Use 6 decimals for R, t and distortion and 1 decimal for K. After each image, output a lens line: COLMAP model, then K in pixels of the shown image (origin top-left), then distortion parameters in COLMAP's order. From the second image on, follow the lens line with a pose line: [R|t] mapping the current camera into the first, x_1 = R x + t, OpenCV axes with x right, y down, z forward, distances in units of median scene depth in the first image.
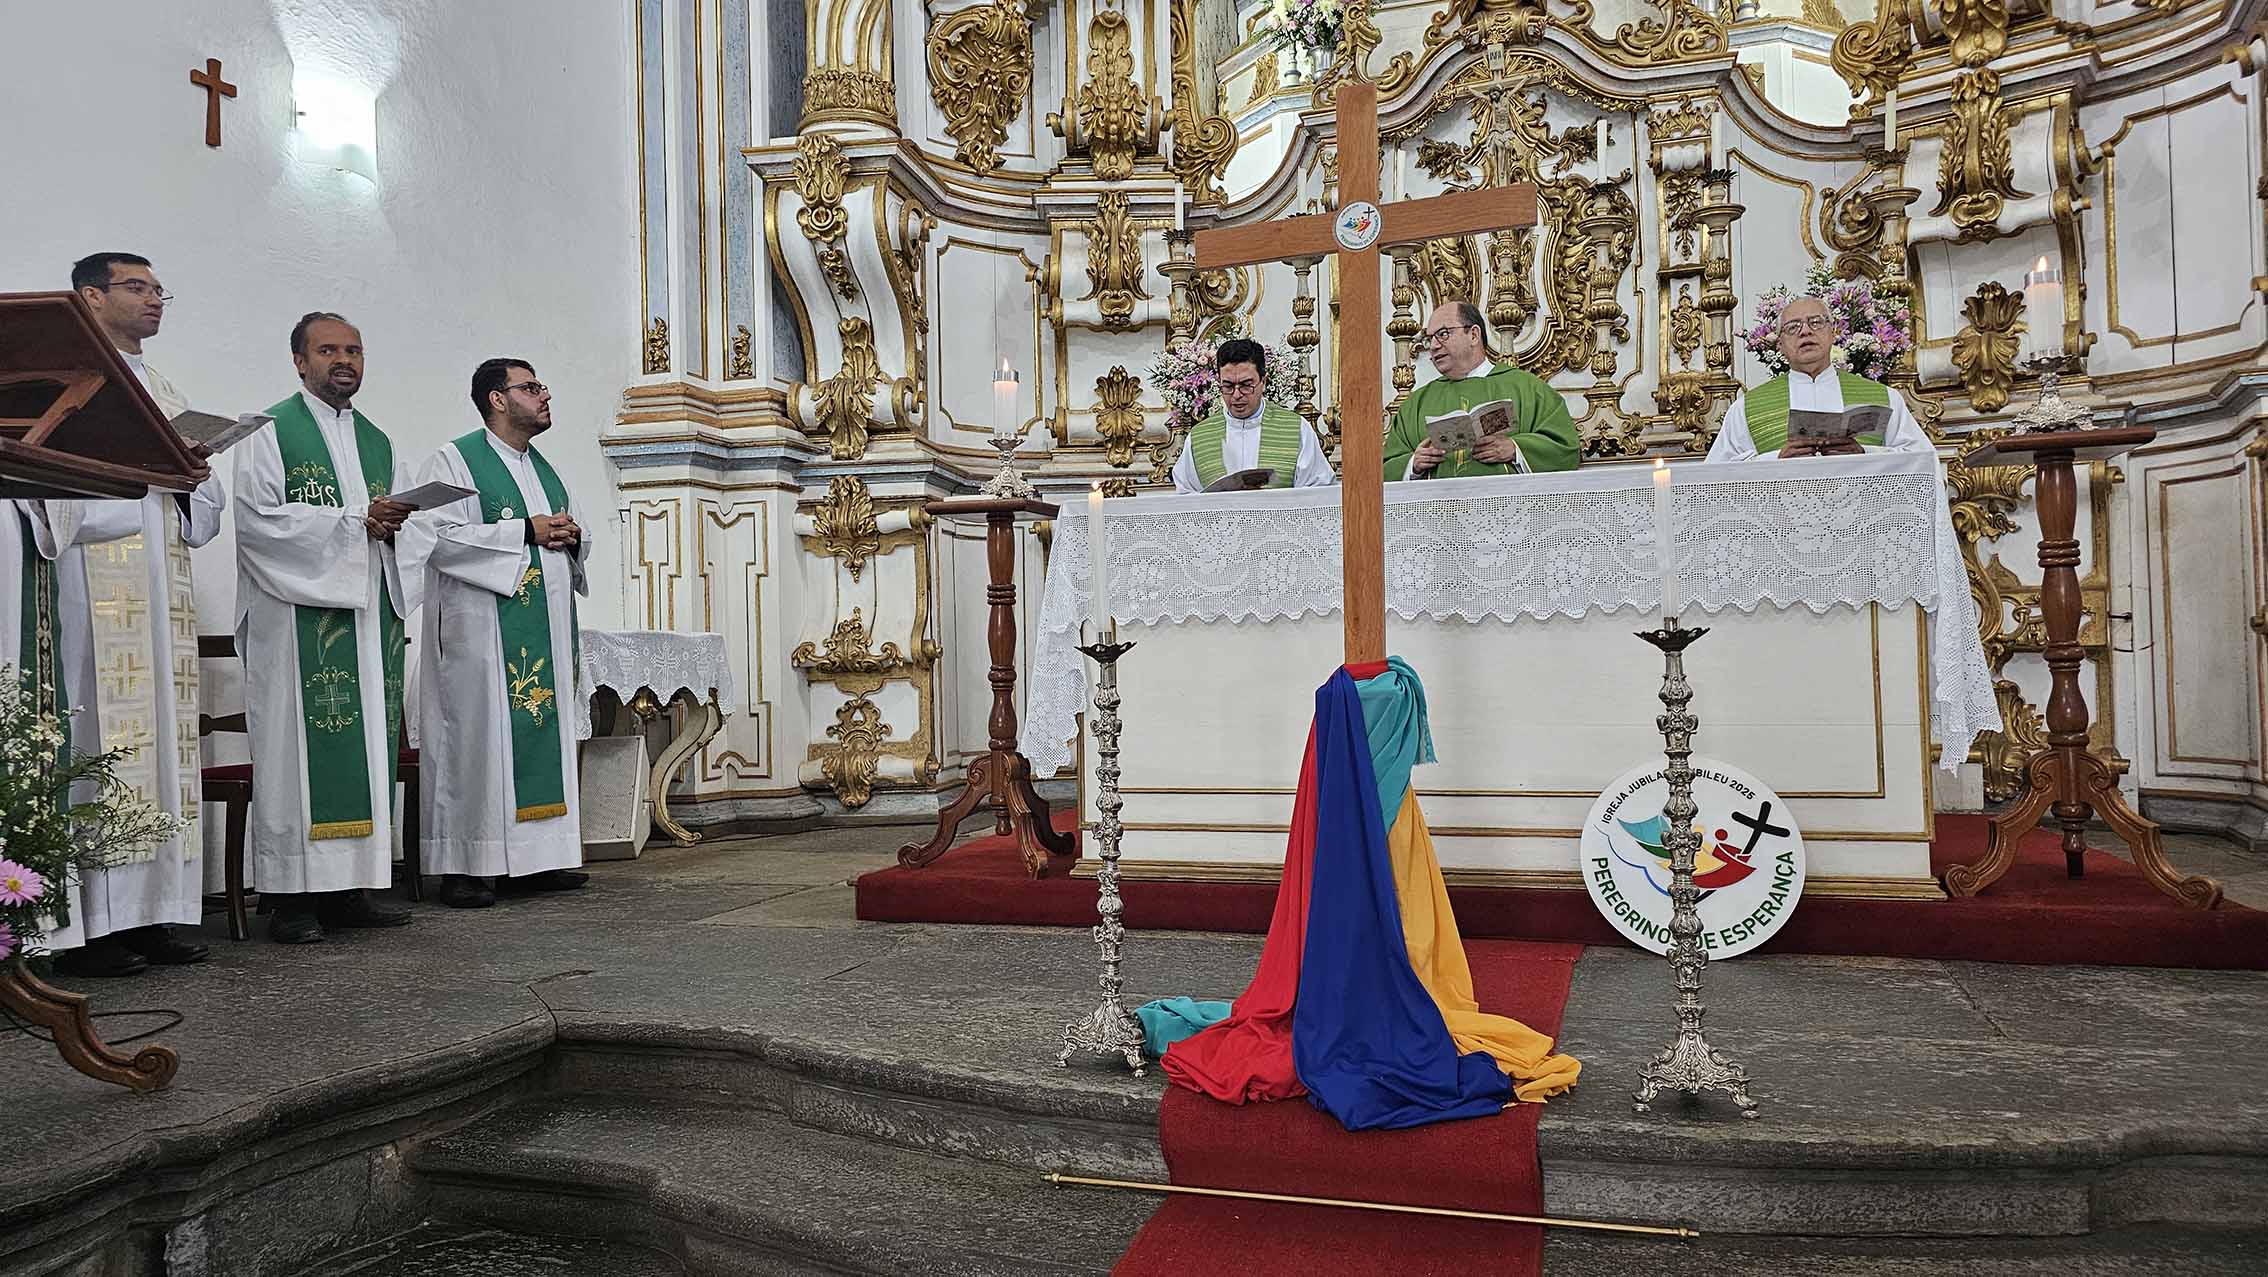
lens RADIAL K [[1469.8, 0, 1150.7], [0, 1469.8, 642.5], [0, 0, 1]] dist [0.053469, -0.052738]
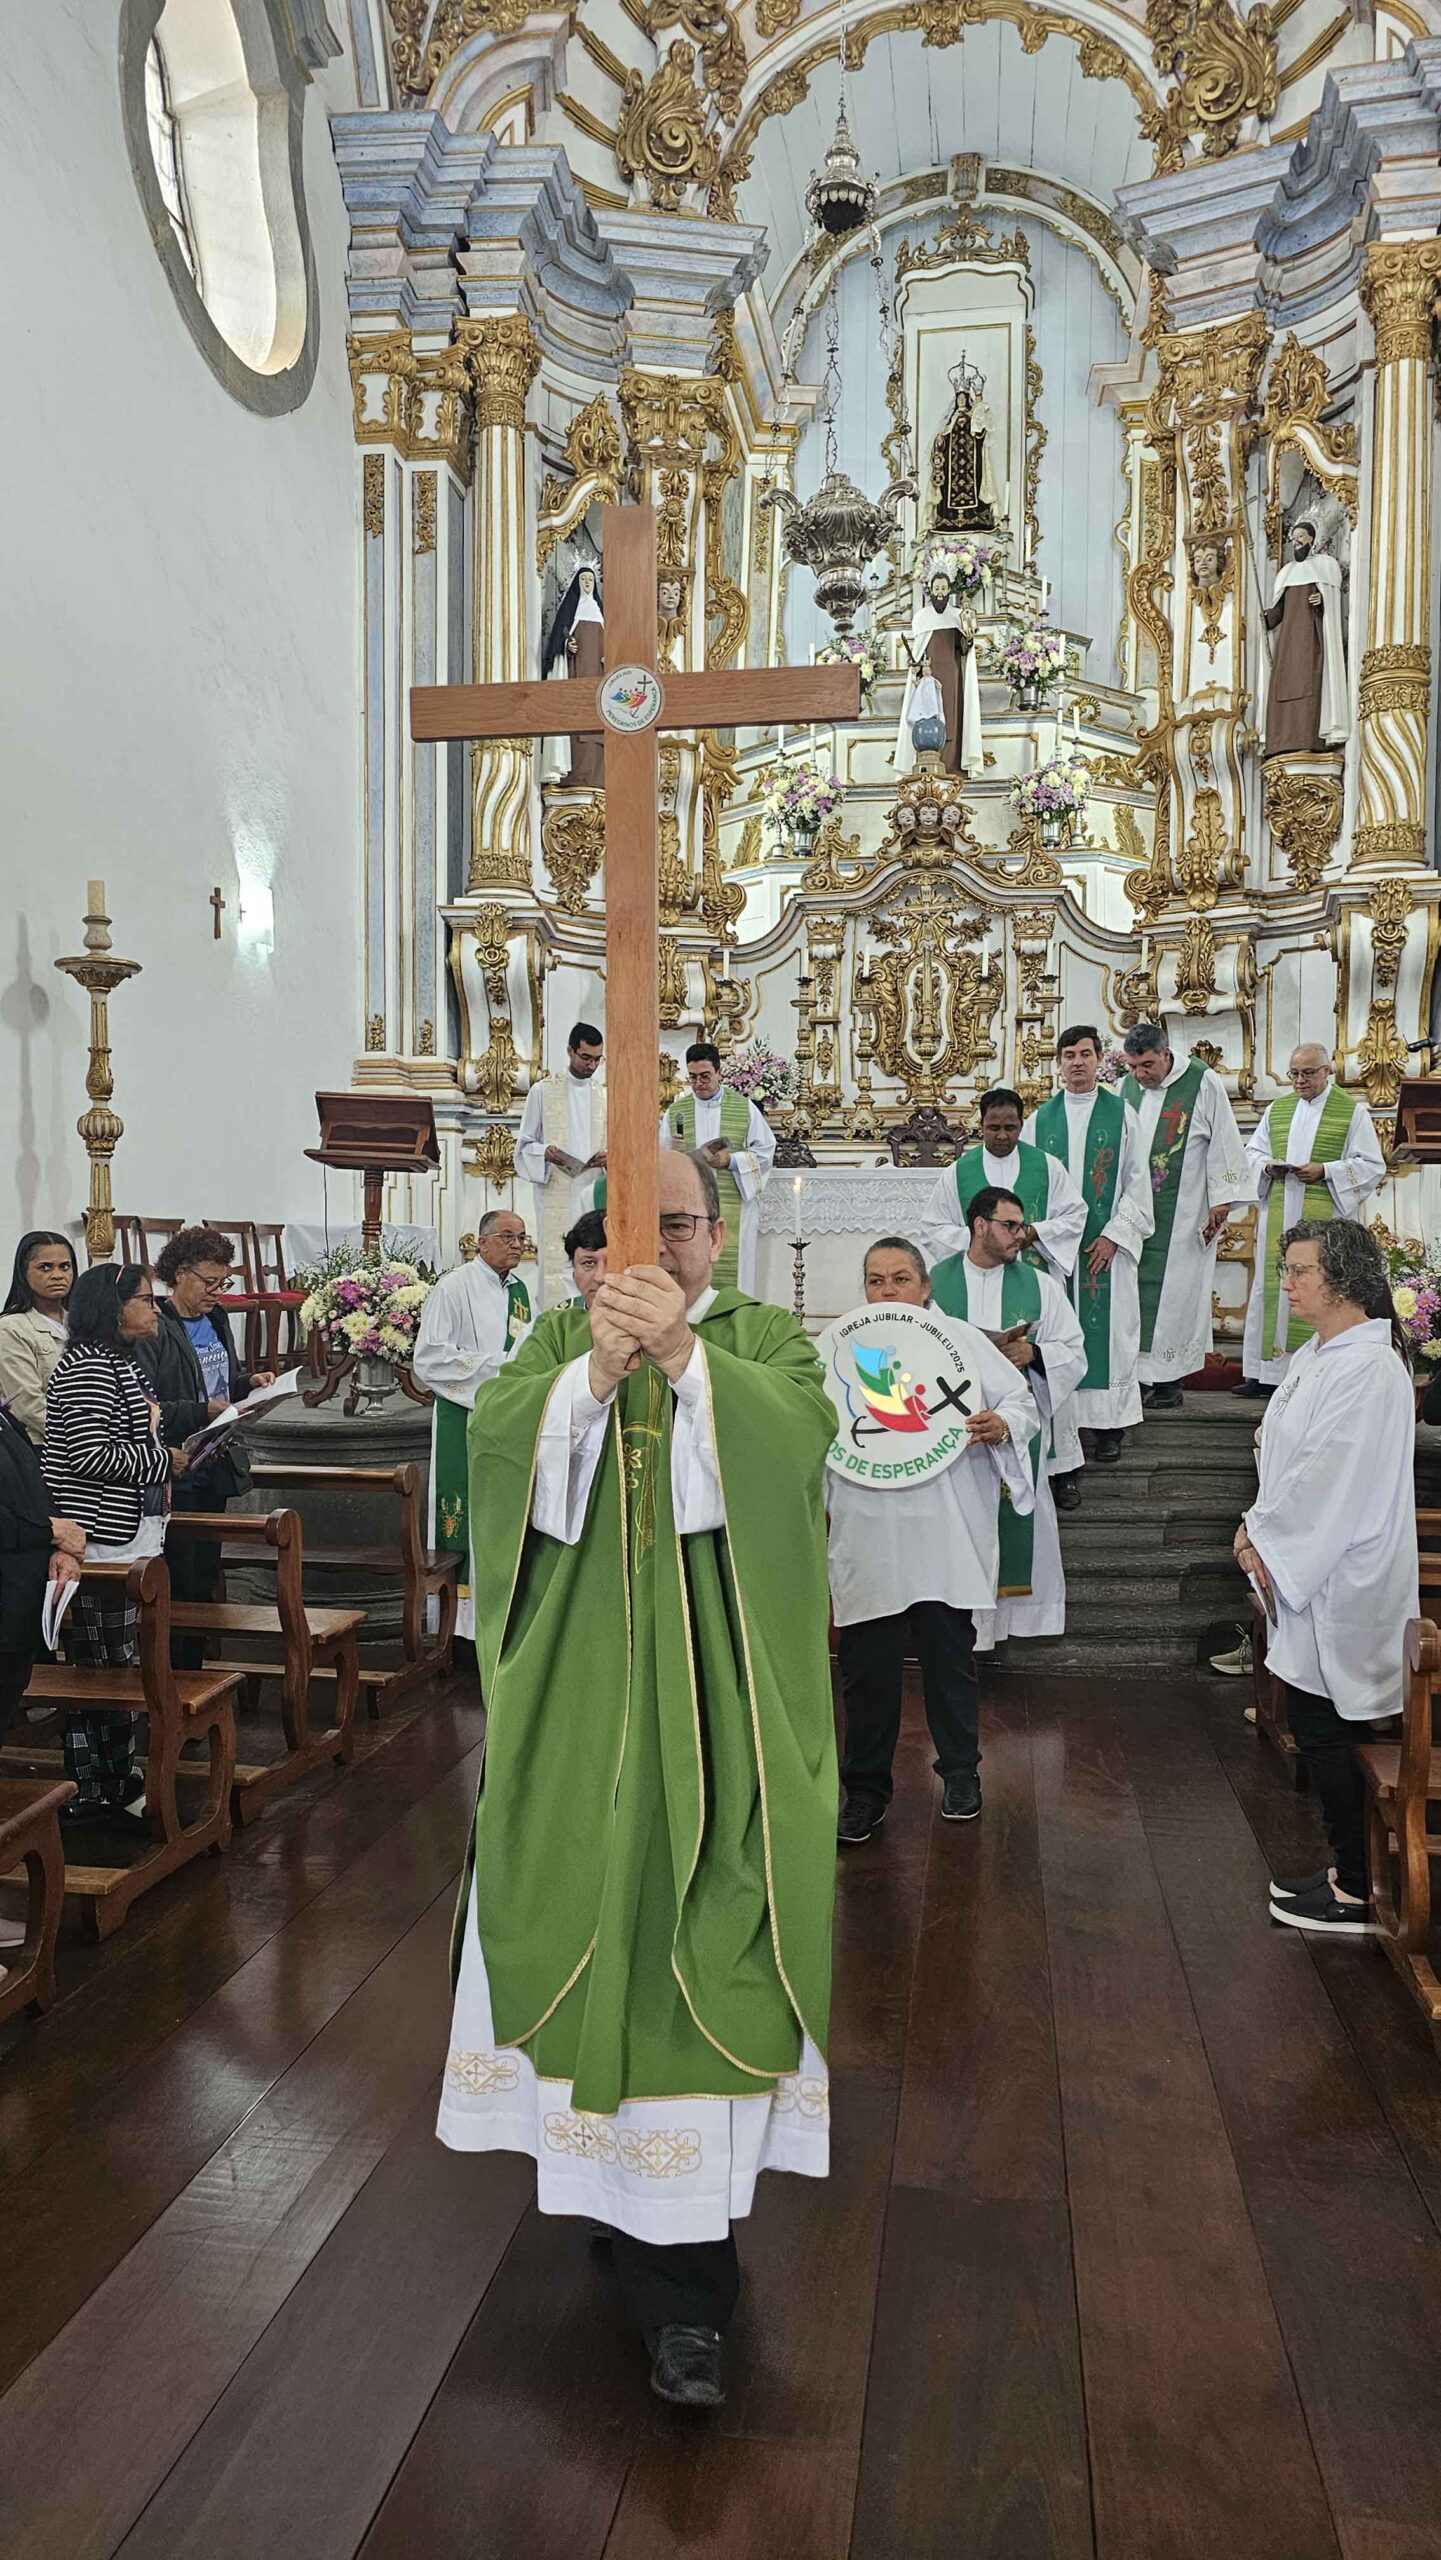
lens RADIAL K [[1615.7, 0, 722.5], [0, 1615.7, 1330.0], [0, 0, 1]] dist [0.054281, -0.073924]
pose [[0.987846, 0.021009, 0.154007, -0.231410], [-0.029466, 0.998168, 0.052839, 0.003513], [-0.152615, -0.056734, 0.986656, -0.694234]]
